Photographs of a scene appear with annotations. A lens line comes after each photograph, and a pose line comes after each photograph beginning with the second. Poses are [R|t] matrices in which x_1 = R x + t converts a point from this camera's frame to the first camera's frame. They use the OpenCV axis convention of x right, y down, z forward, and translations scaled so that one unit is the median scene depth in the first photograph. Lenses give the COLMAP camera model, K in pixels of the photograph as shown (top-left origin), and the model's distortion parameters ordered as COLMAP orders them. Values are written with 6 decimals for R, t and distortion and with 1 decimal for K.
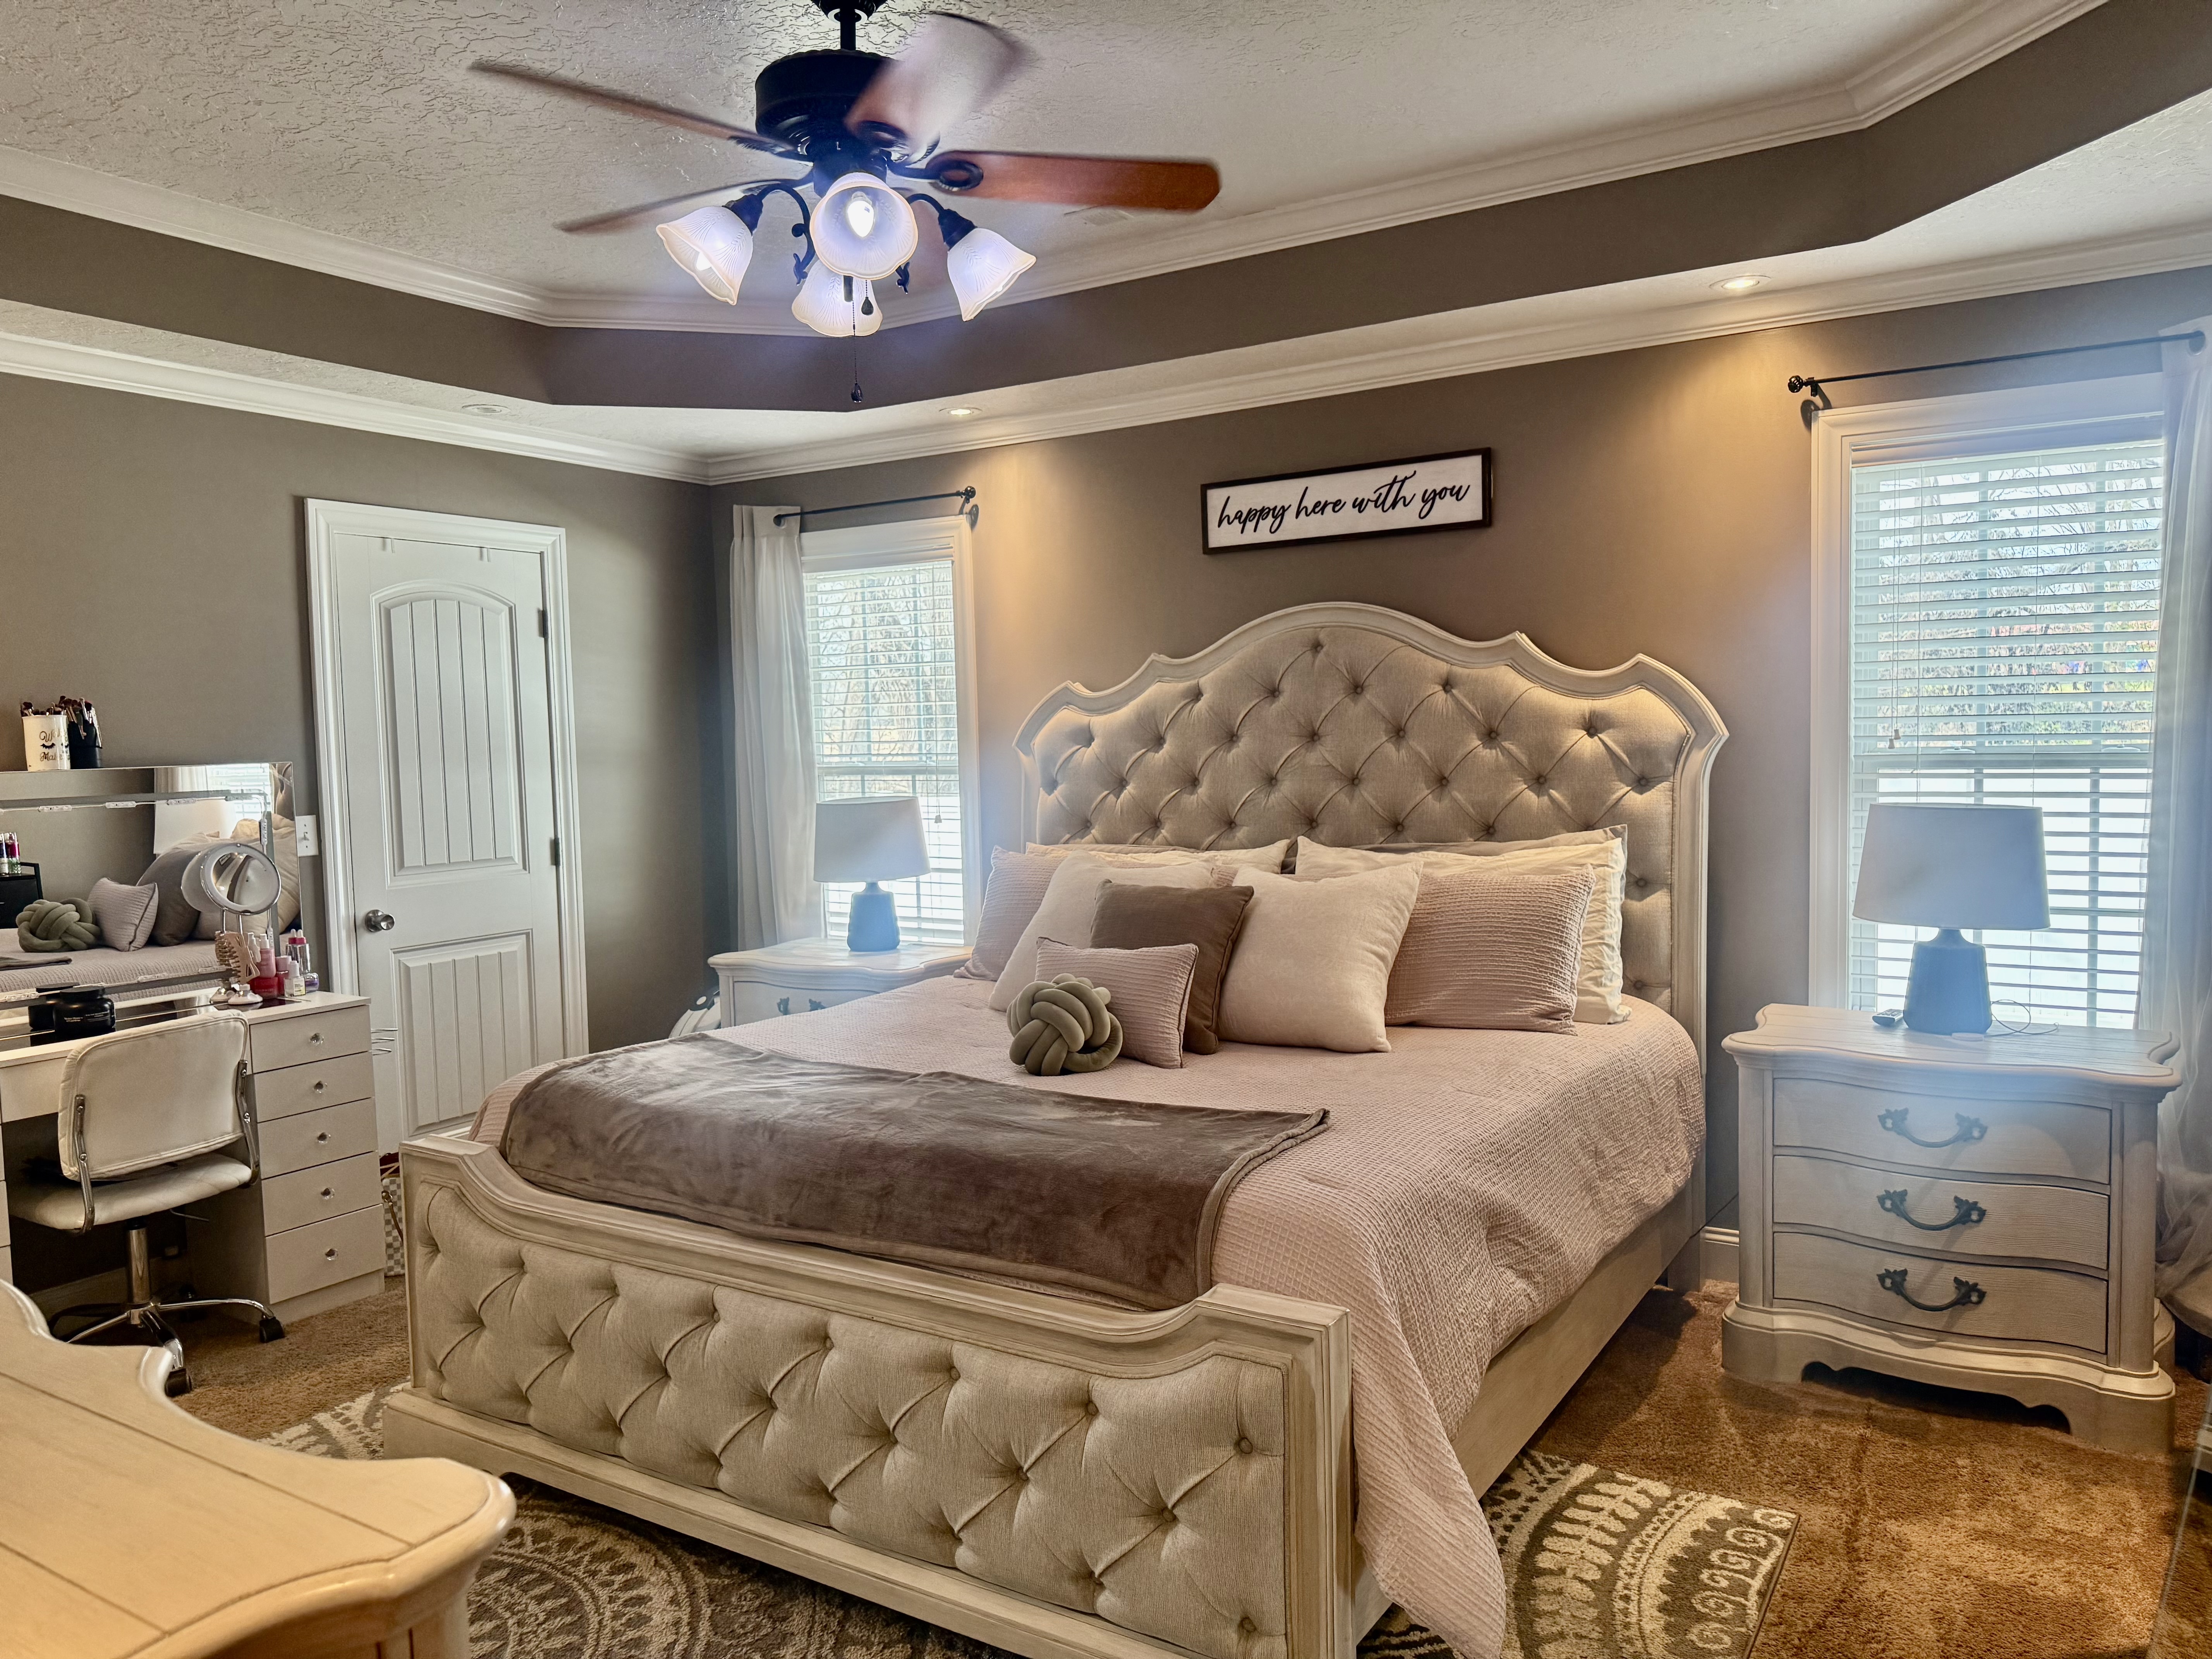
lens RADIAL K [[1554.5, 0, 1106.0], [0, 1554.5, 829.5], [0, 0, 1]] dist [0.105170, 0.000241]
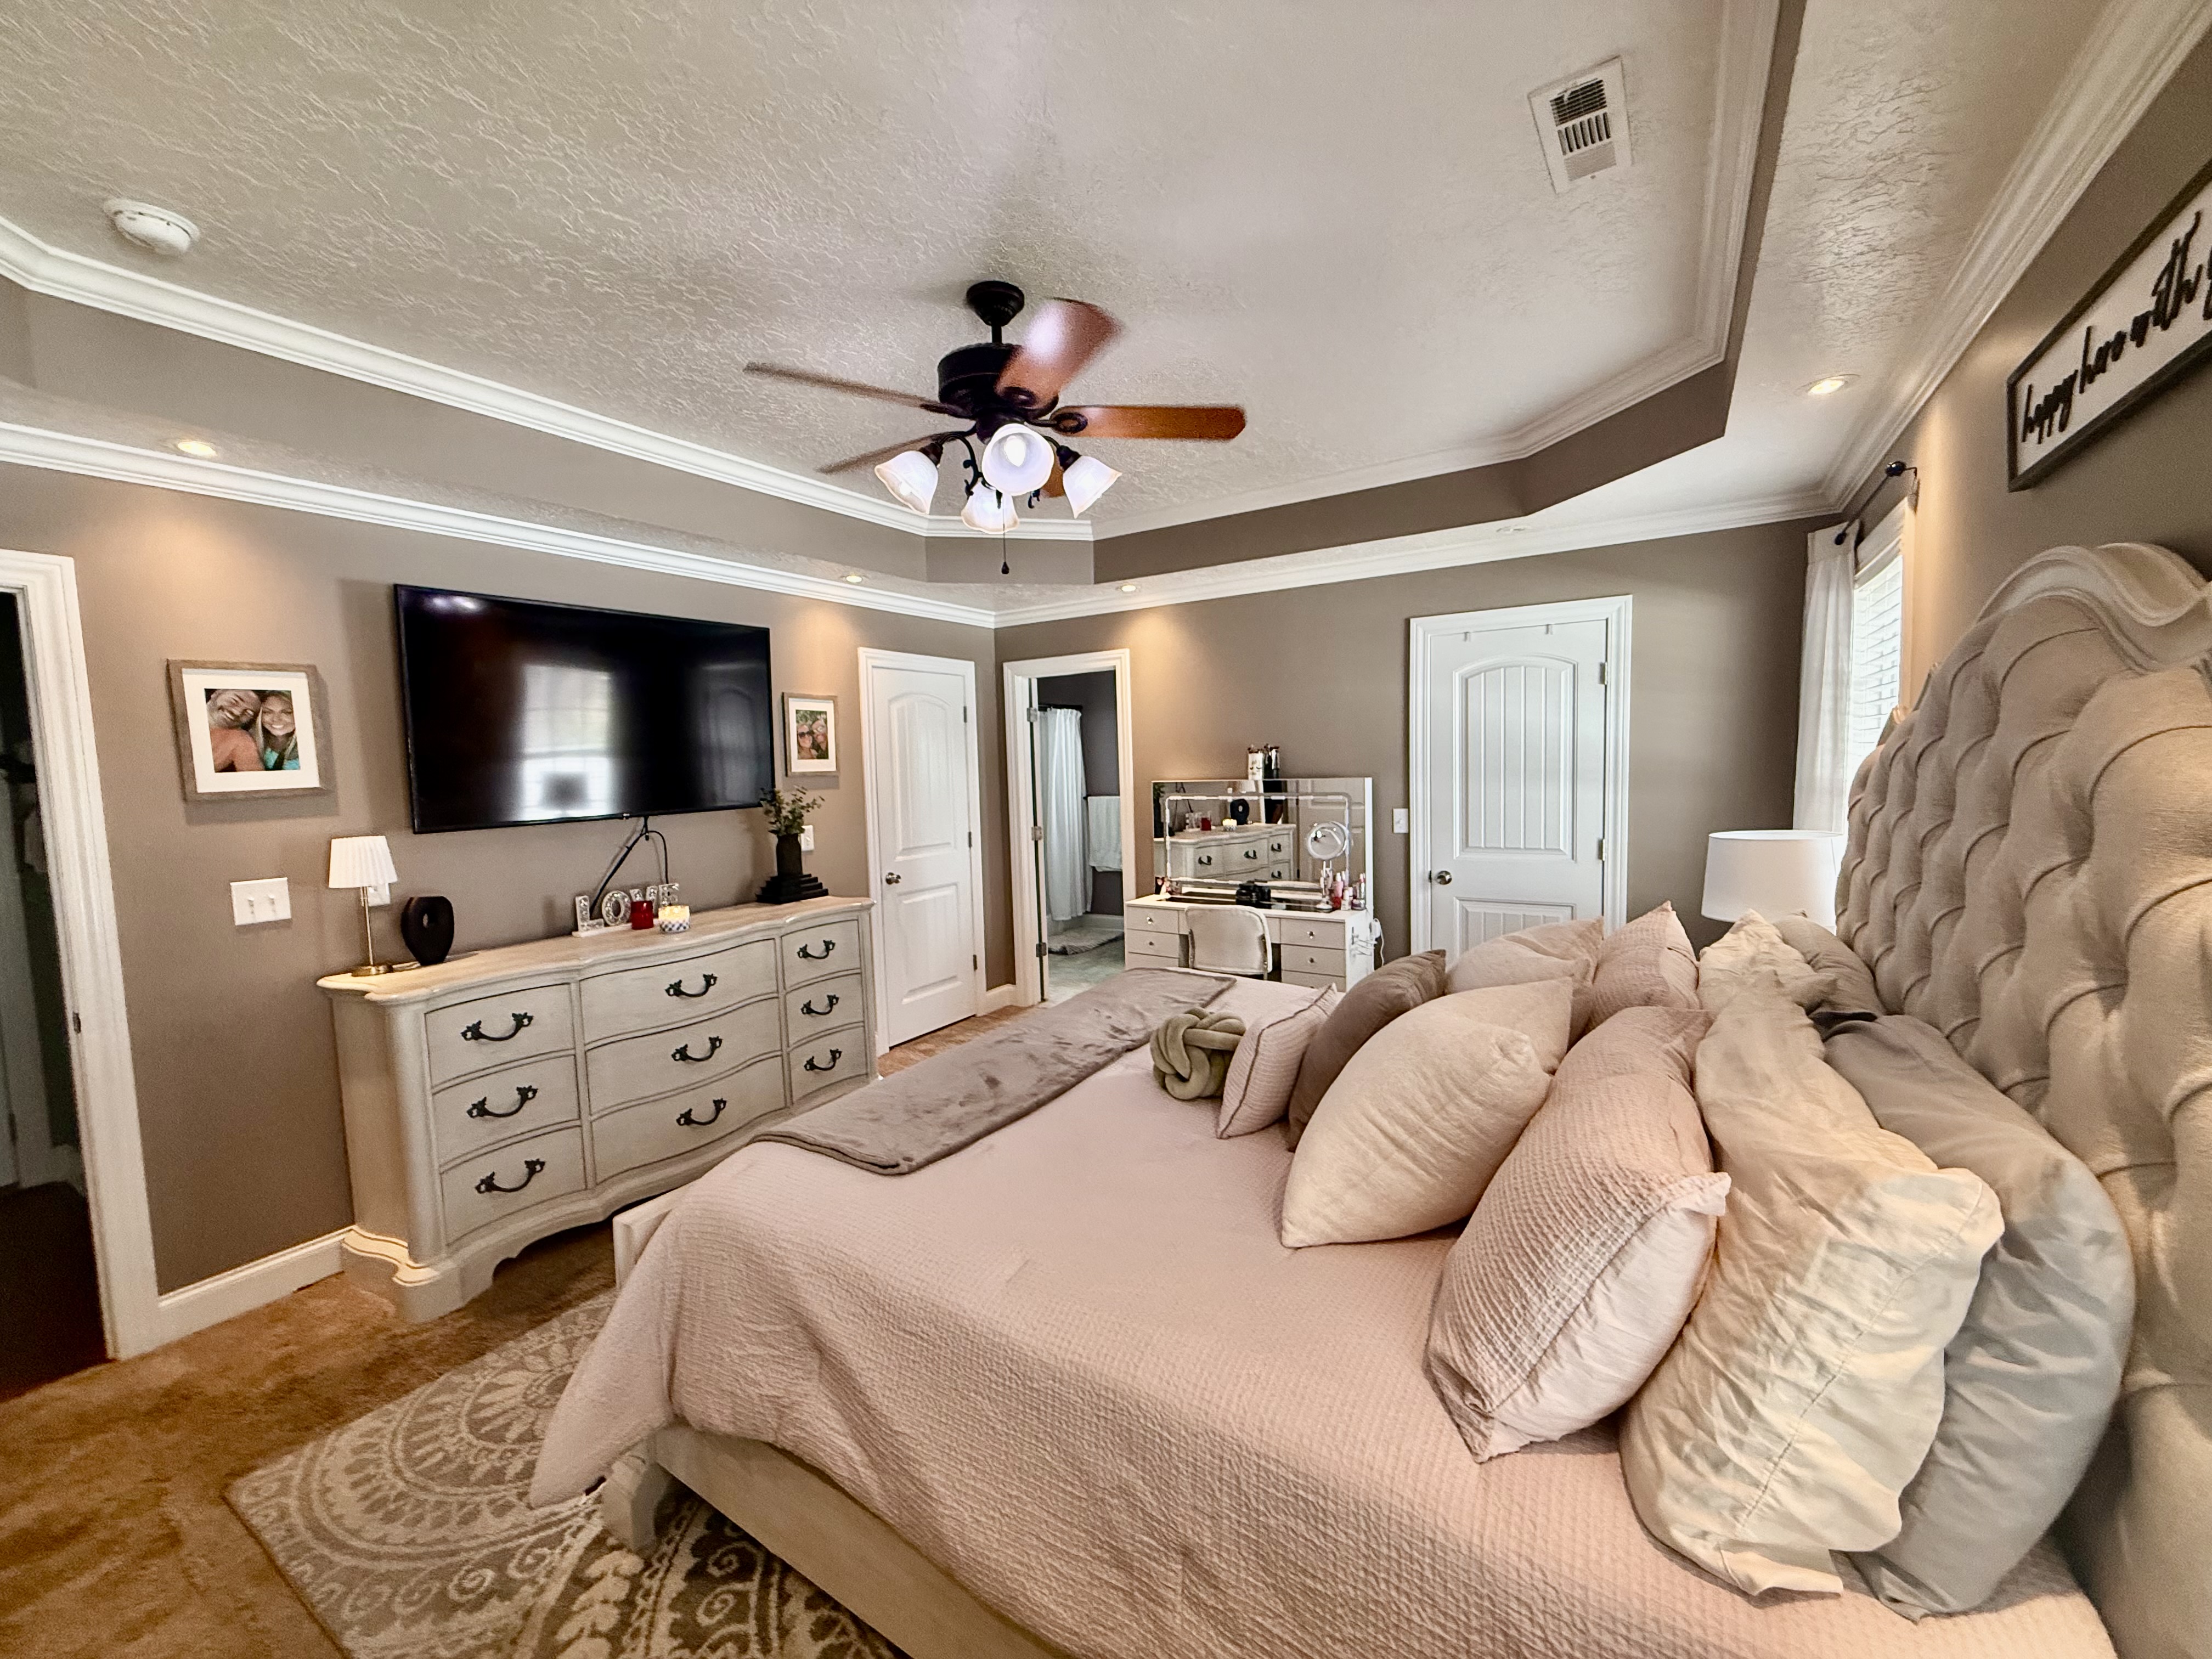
lens RADIAL K [[883.4, 0, 1101.4], [0, 883.4, 822.6], [0, 0, 1]] dist [0.002134, -0.000076]
pose [[-0.008580, 0.095919, -0.995352, 0.436837], [-0.042054, 0.994474, 0.096196, -0.070546], [0.999078, 0.042684, -0.004499, 0.681180]]
